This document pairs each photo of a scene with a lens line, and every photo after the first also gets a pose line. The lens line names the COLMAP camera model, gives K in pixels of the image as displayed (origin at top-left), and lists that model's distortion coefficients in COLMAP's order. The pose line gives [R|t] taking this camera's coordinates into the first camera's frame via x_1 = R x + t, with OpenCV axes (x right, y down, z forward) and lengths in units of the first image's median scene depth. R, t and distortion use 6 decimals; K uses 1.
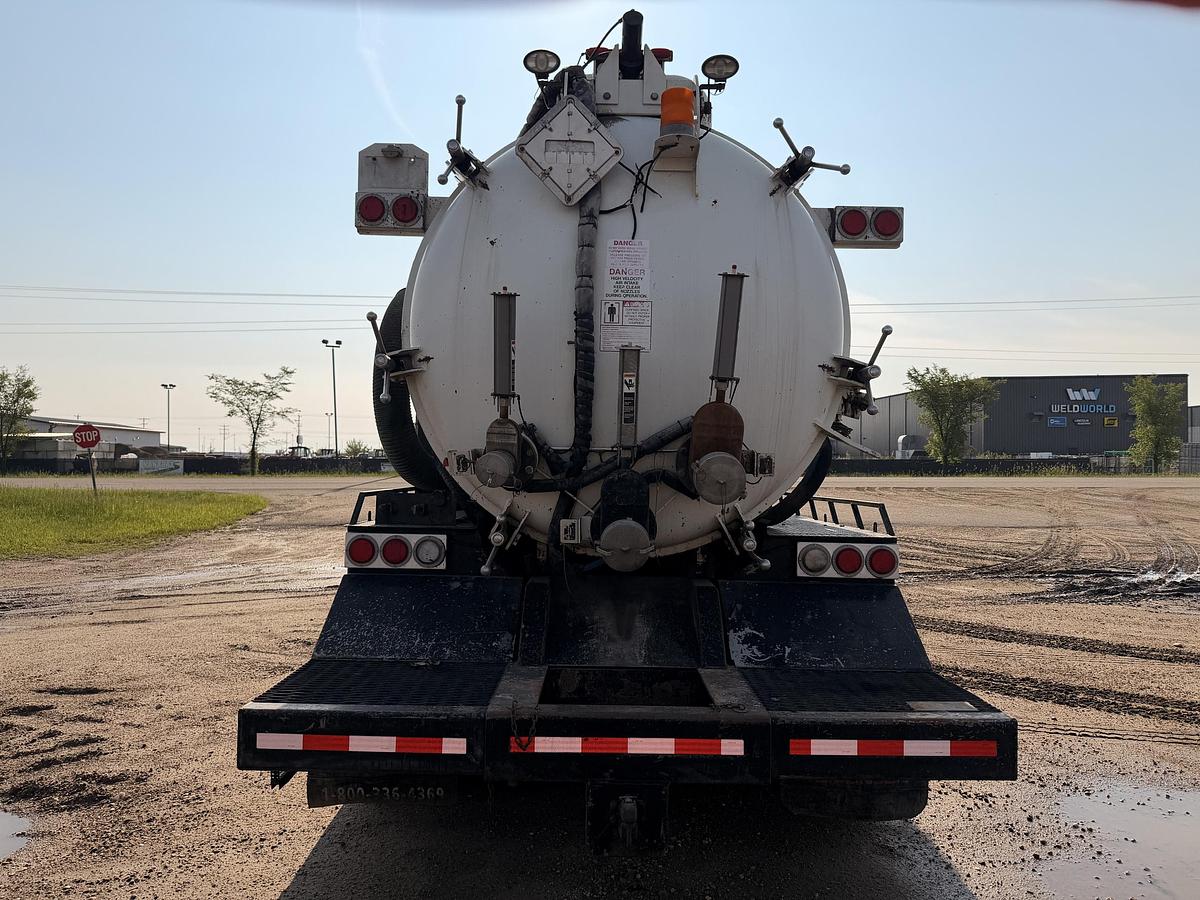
lens RADIAL K [[842.2, 0, 595.8], [0, 842.2, 457.2], [0, 0, 1]] dist [0.090265, -0.169231]
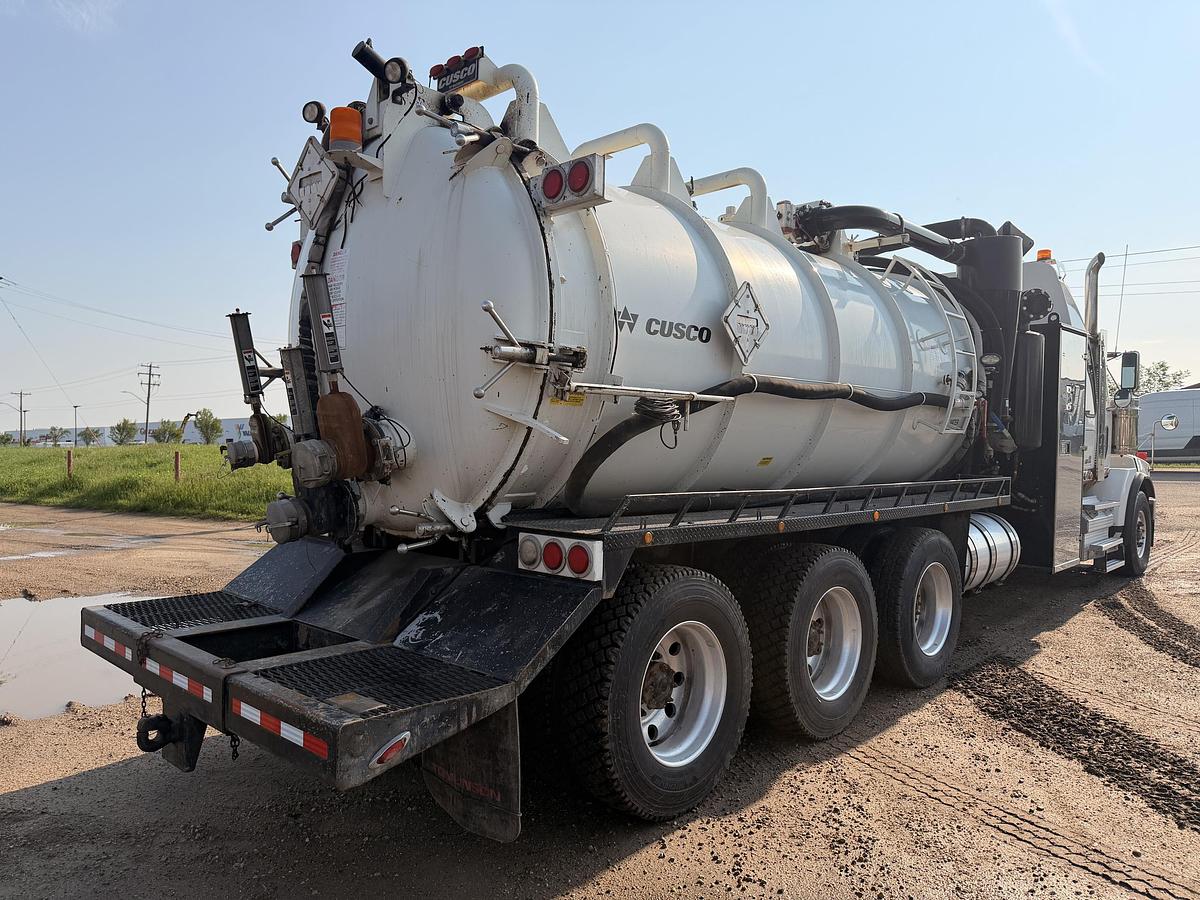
lens RADIAL K [[858.0, 0, 600.0], [0, 858.0, 450.0], [0, 0, 1]] dist [0.060744, -0.086384]
pose [[0.726595, -0.003763, -0.687056, 1.019295], [0.004420, 0.999990, -0.000804, 0.009851], [0.687052, -0.002453, 0.726604, 0.383203]]
